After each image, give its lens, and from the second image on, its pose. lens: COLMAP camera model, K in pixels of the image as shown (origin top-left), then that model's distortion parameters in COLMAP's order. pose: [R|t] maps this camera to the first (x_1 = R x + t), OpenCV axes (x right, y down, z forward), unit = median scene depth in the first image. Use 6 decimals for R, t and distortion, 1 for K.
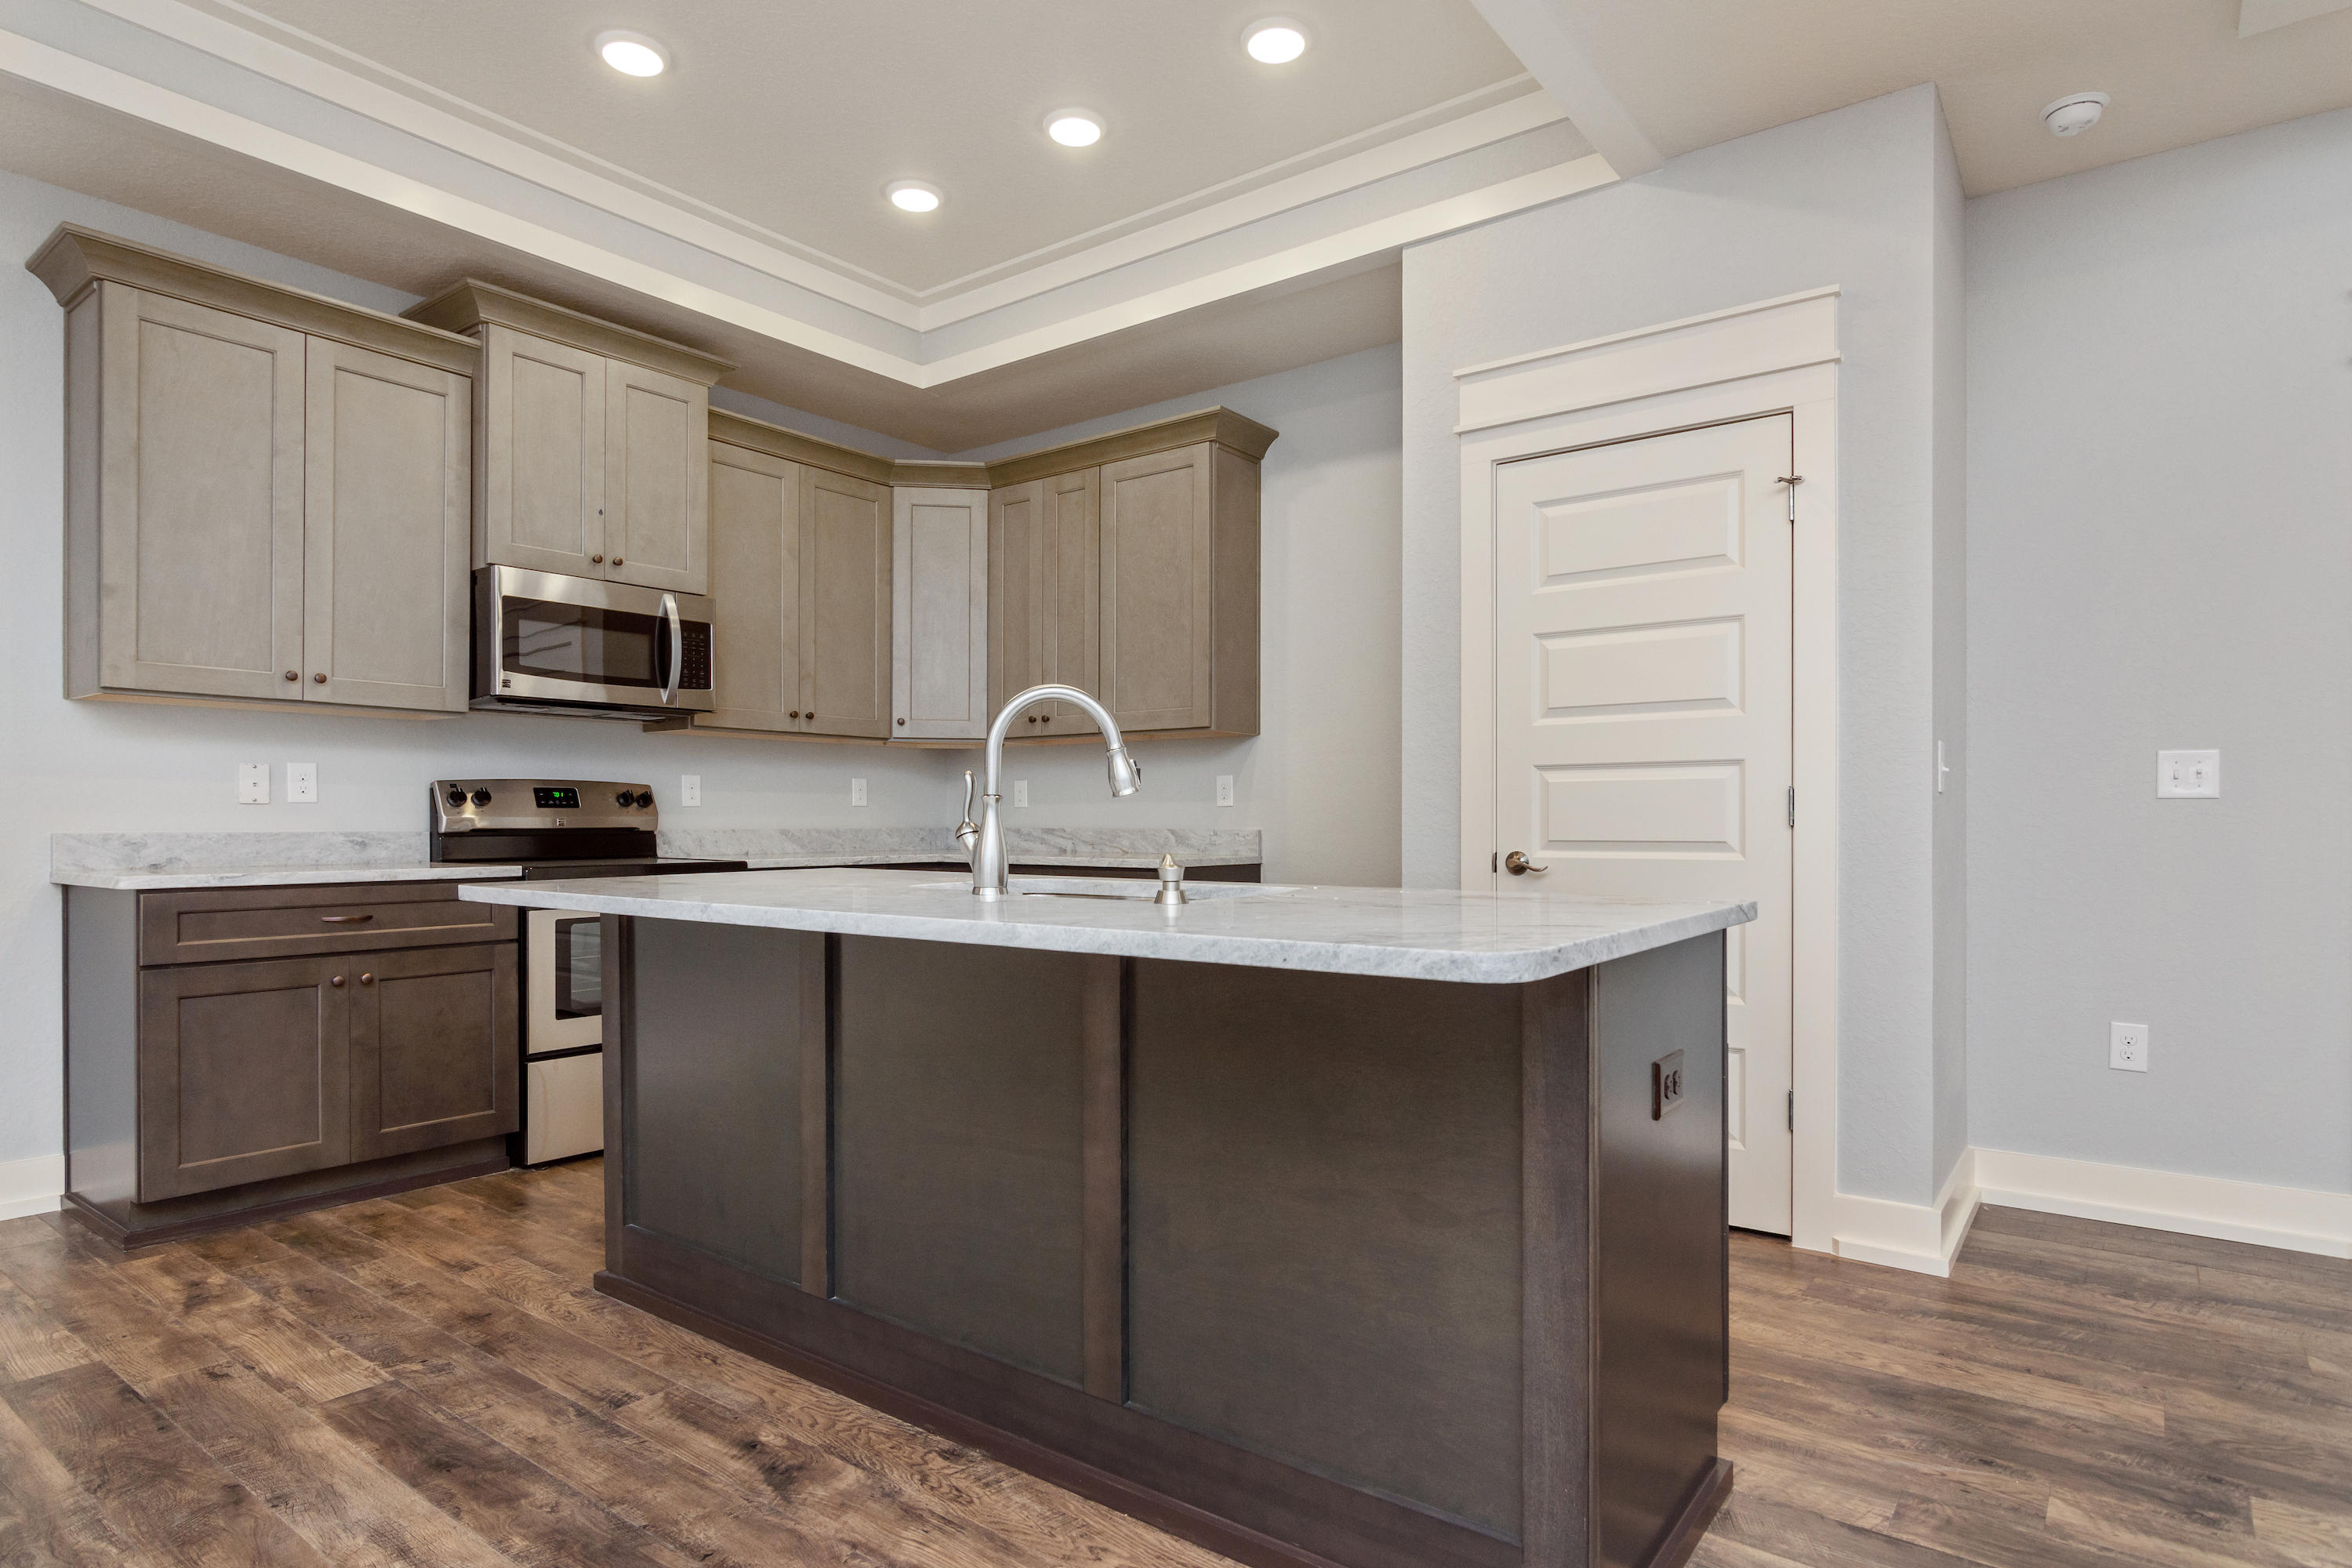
lens RADIAL K [[1286.5, 0, 1118.1], [0, 1286.5, 818.6], [0, 0, 1]] dist [-0.001900, -0.000543]
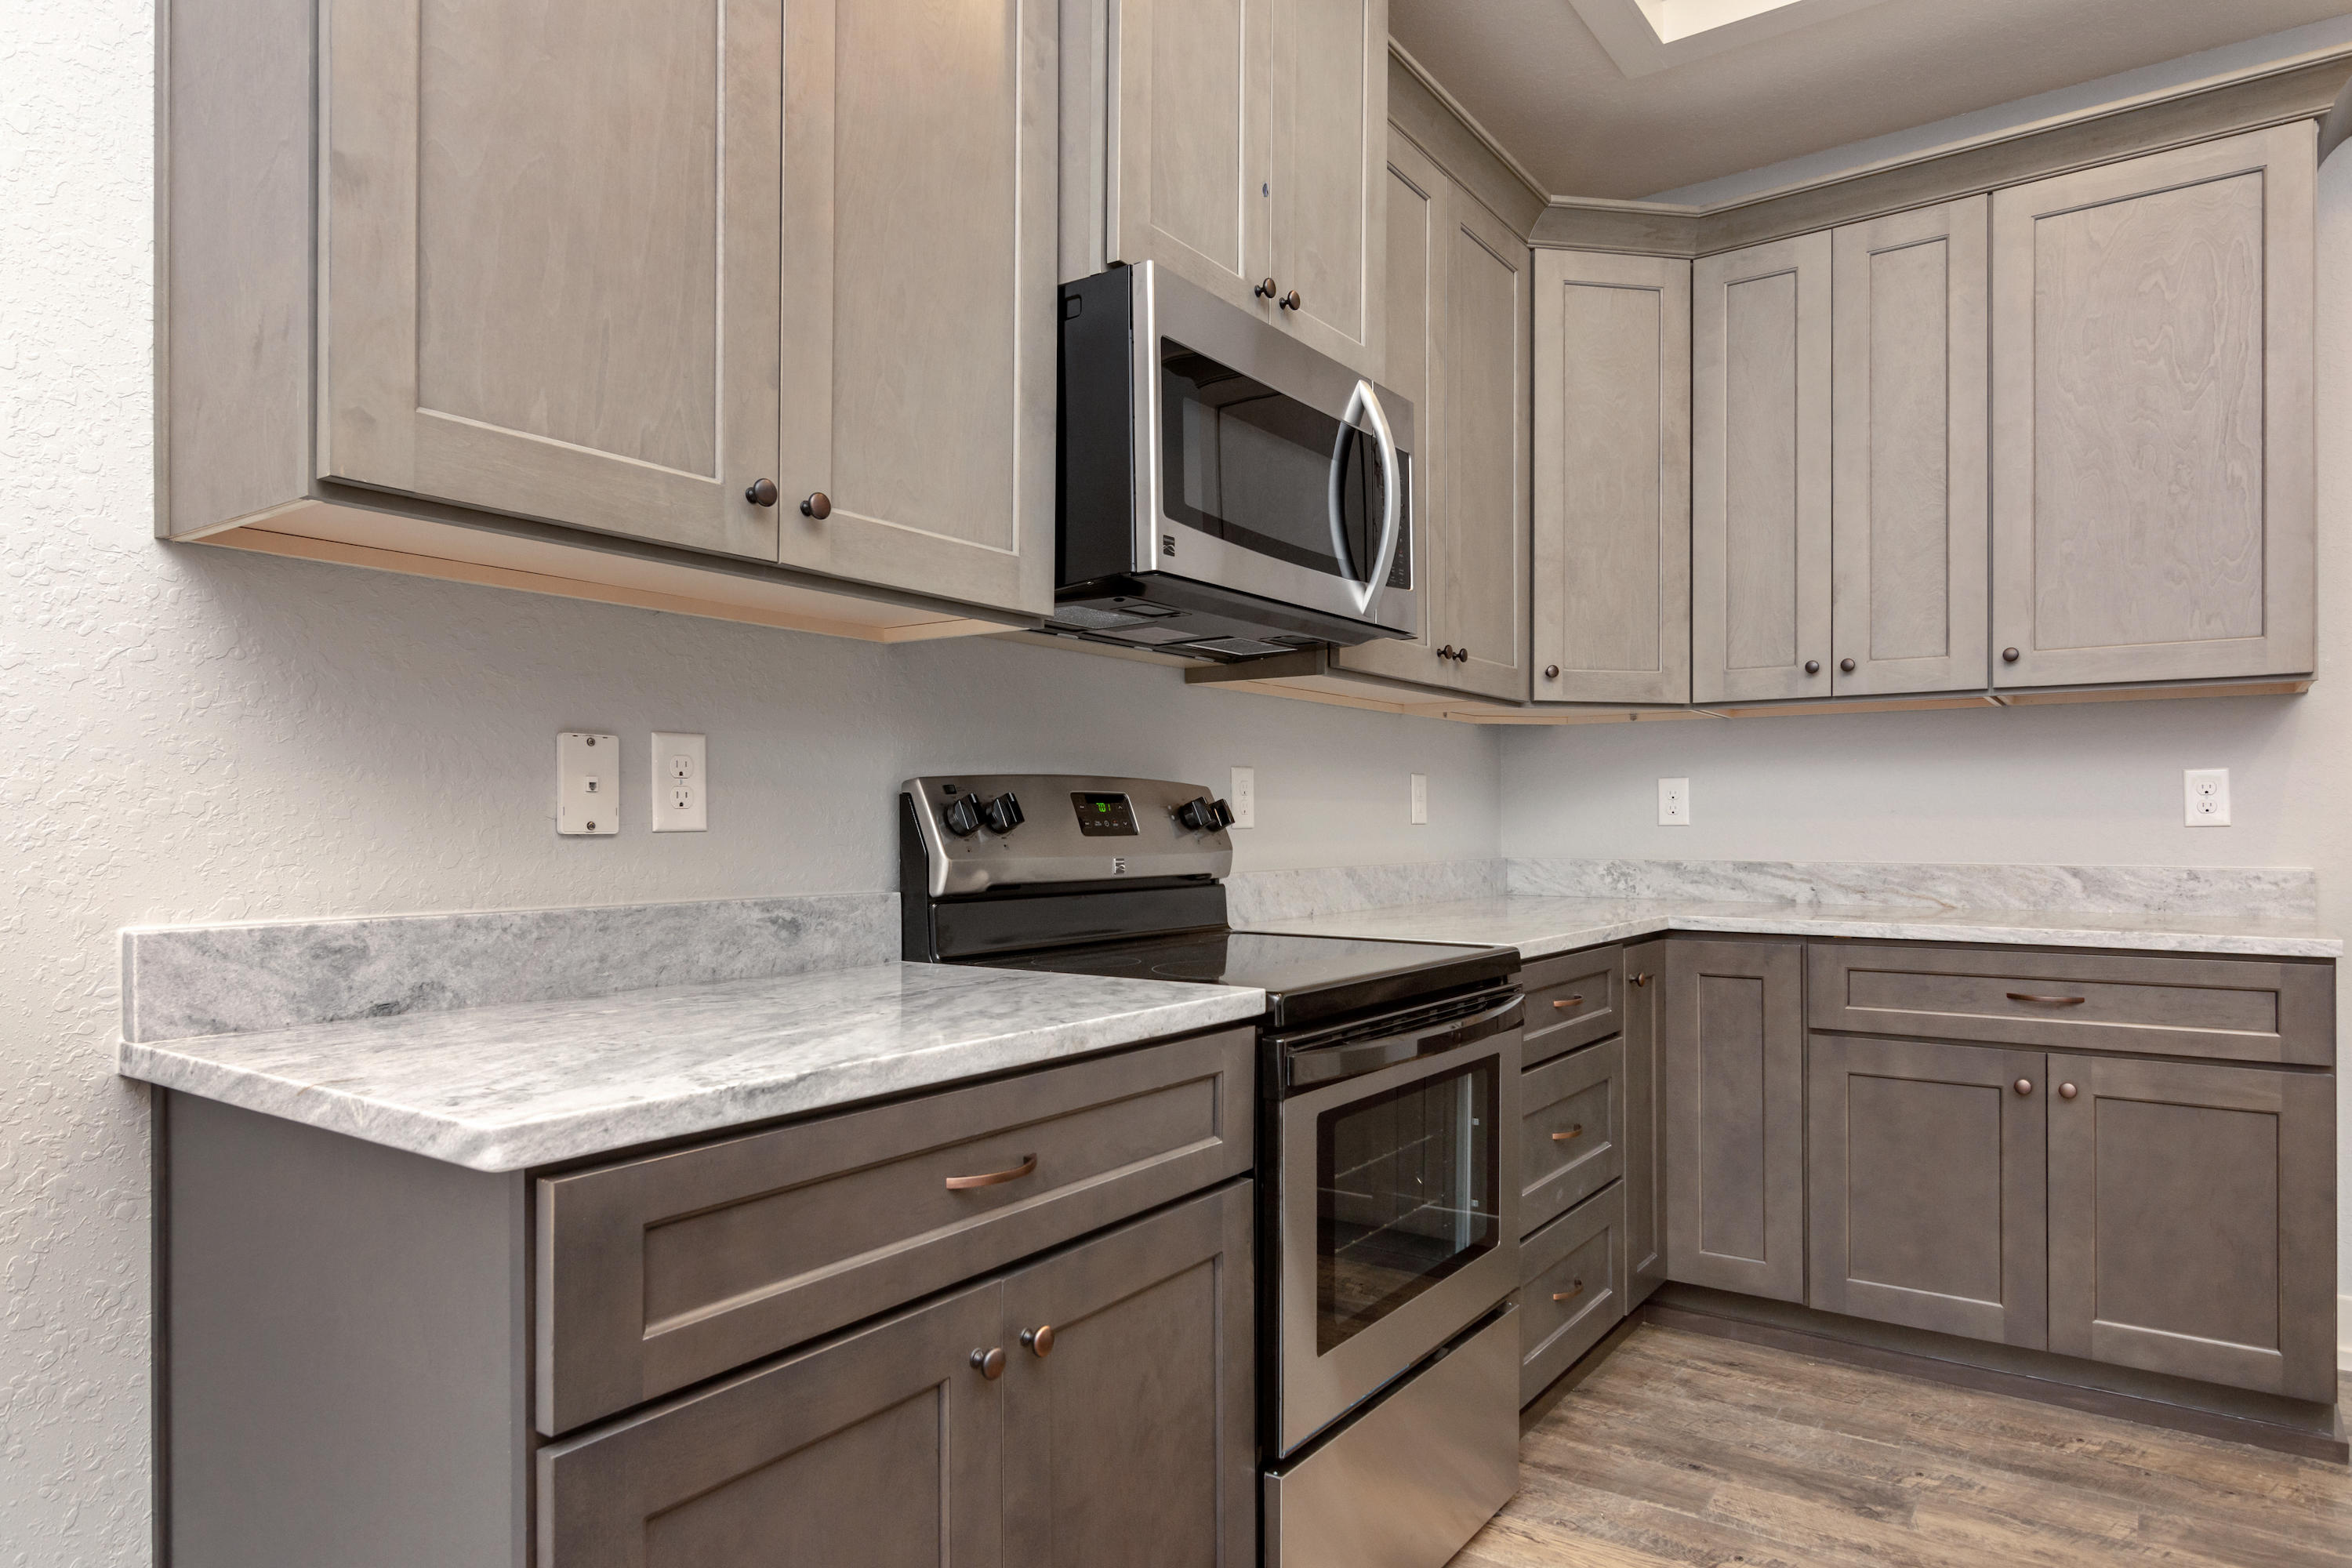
lens RADIAL K [[1403.7, 0, 1113.6], [0, 1403.7, 821.2], [0, 0, 1]] dist [-0.000330, 0.000608]
pose [[0.999347, -0.000803, 0.036130, -0.576437], [0.000804, 1.000000, -0.000014, -0.017433], [-0.036130, 0.000044, 0.999347, 0.613075]]
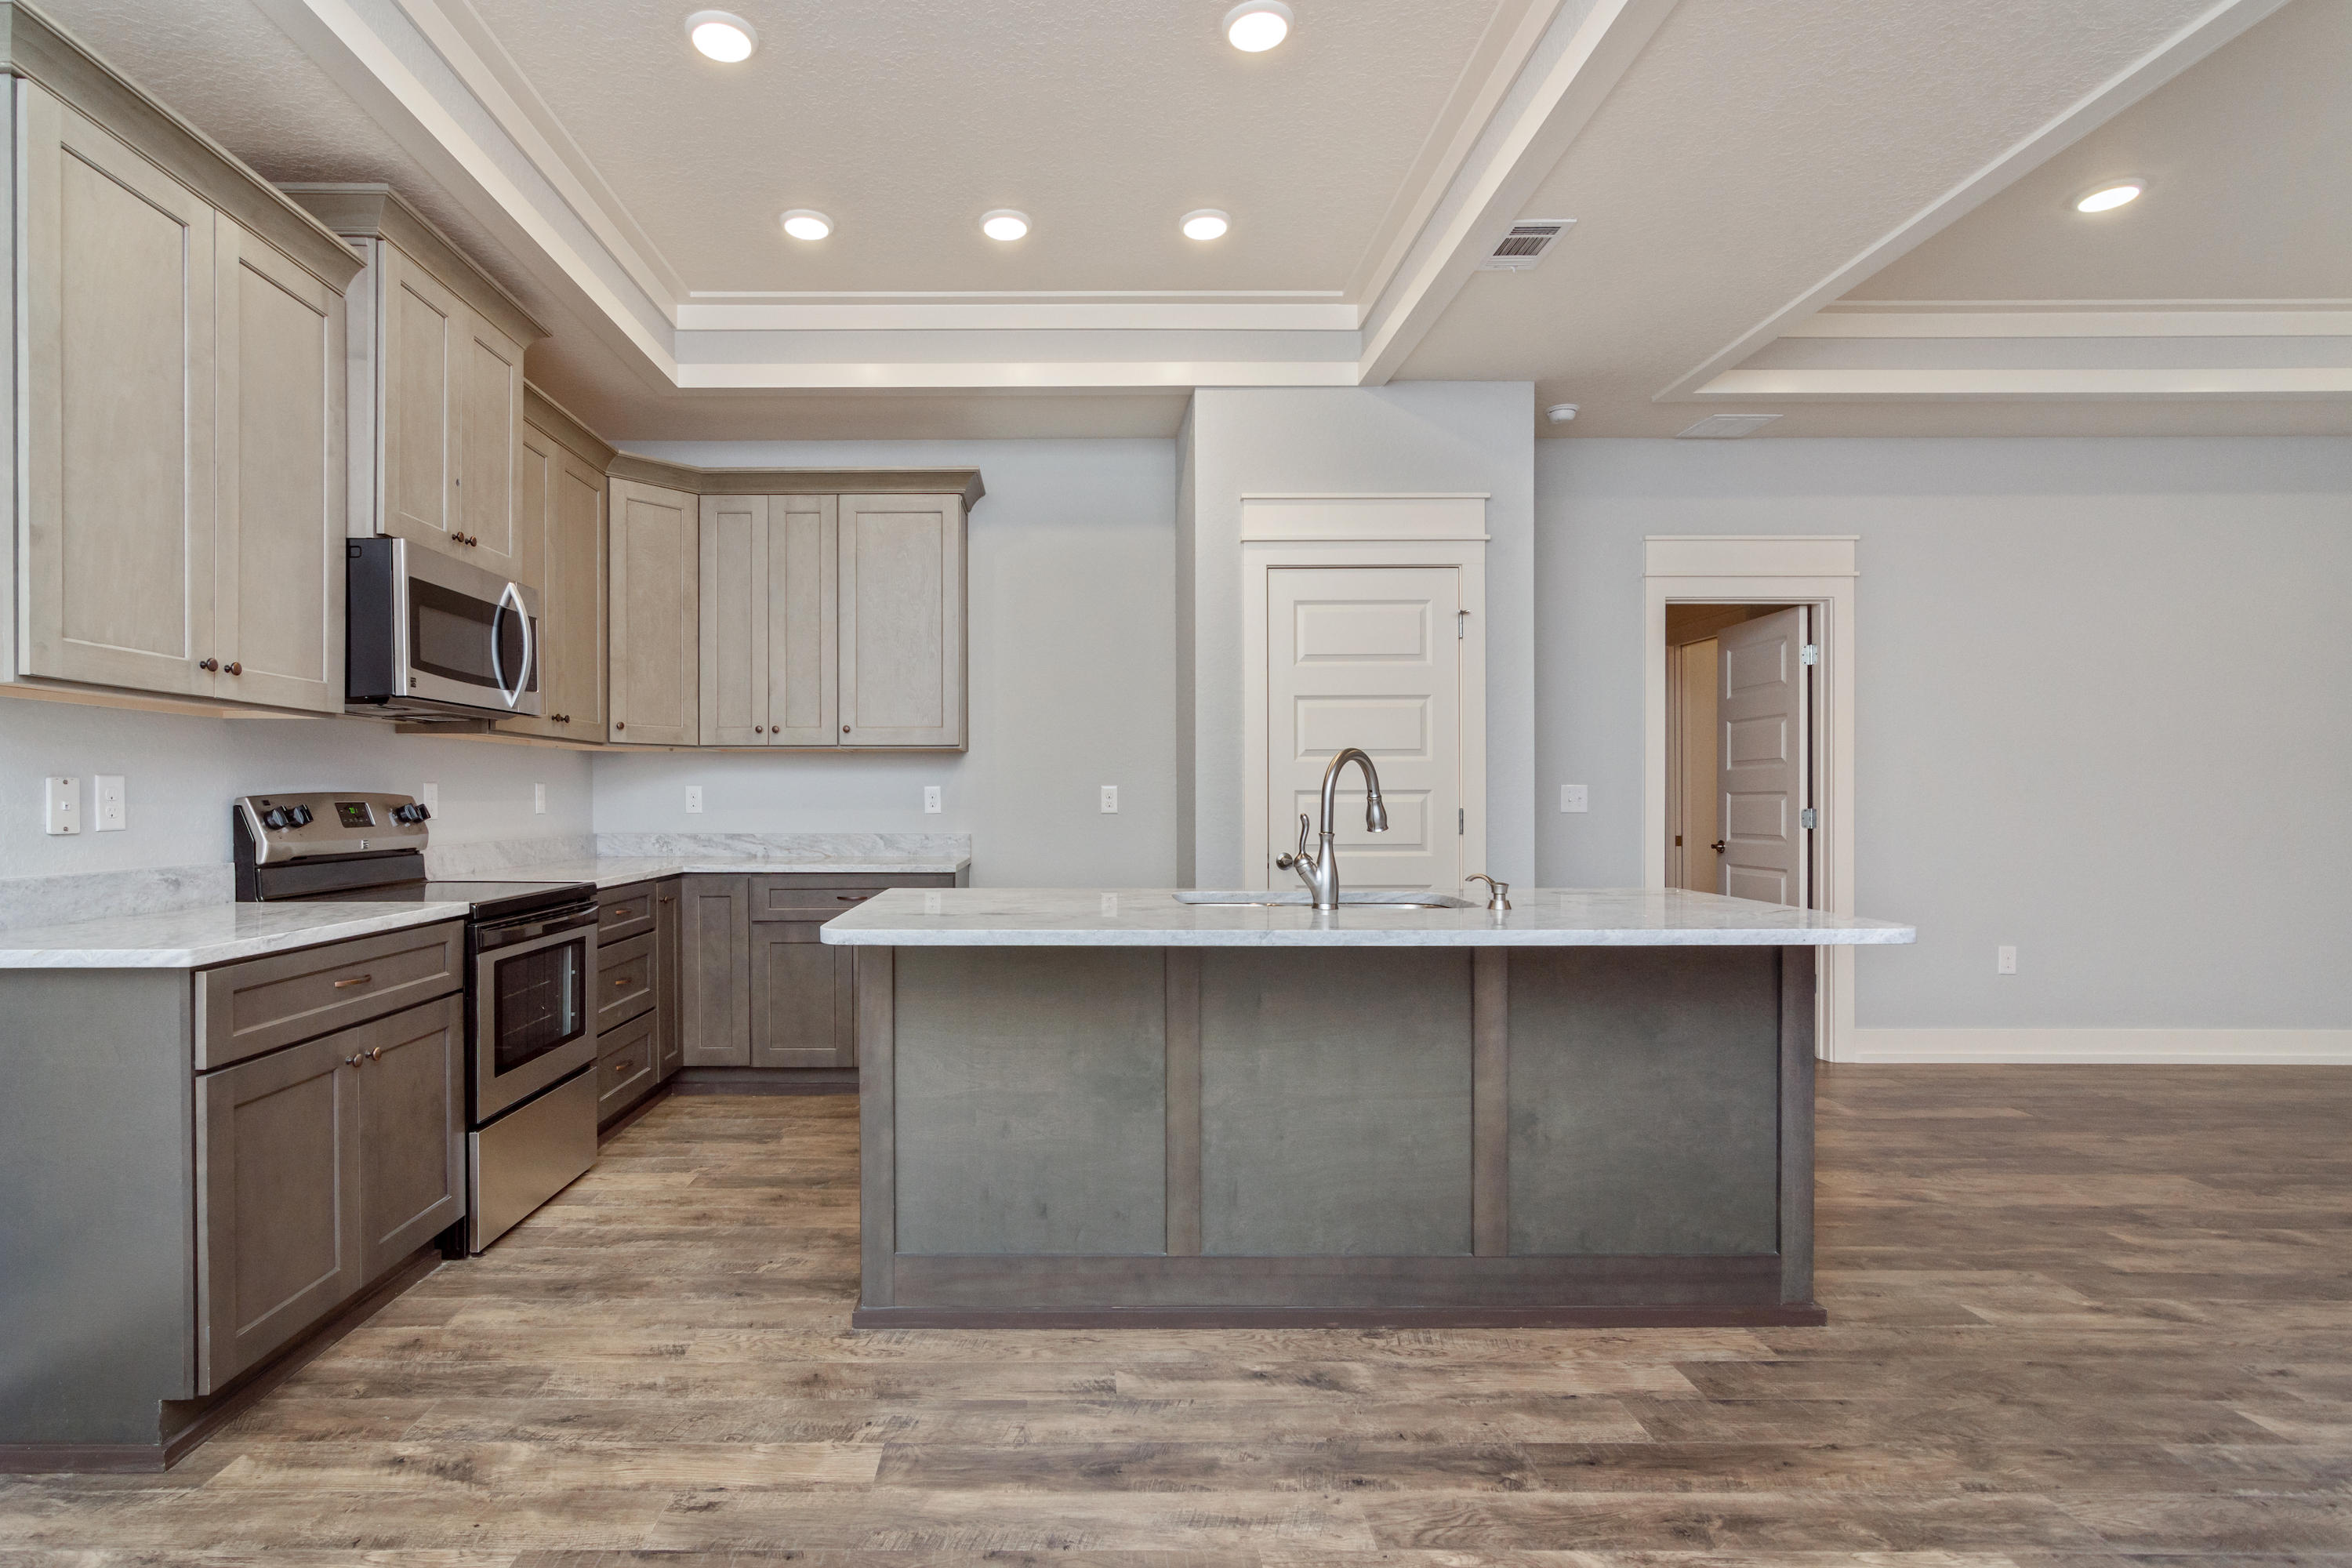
lens RADIAL K [[1224.9, 0, 1060.8], [0, 1224.9, 790.3], [0, 0, 1]] dist [-0.003594, -0.000039]
pose [[0.780581, 0.002611, 0.625049, -0.725941], [0.000570, 0.999988, -0.004889, -0.034927], [-0.625055, 0.004173, 0.780570, 0.138579]]
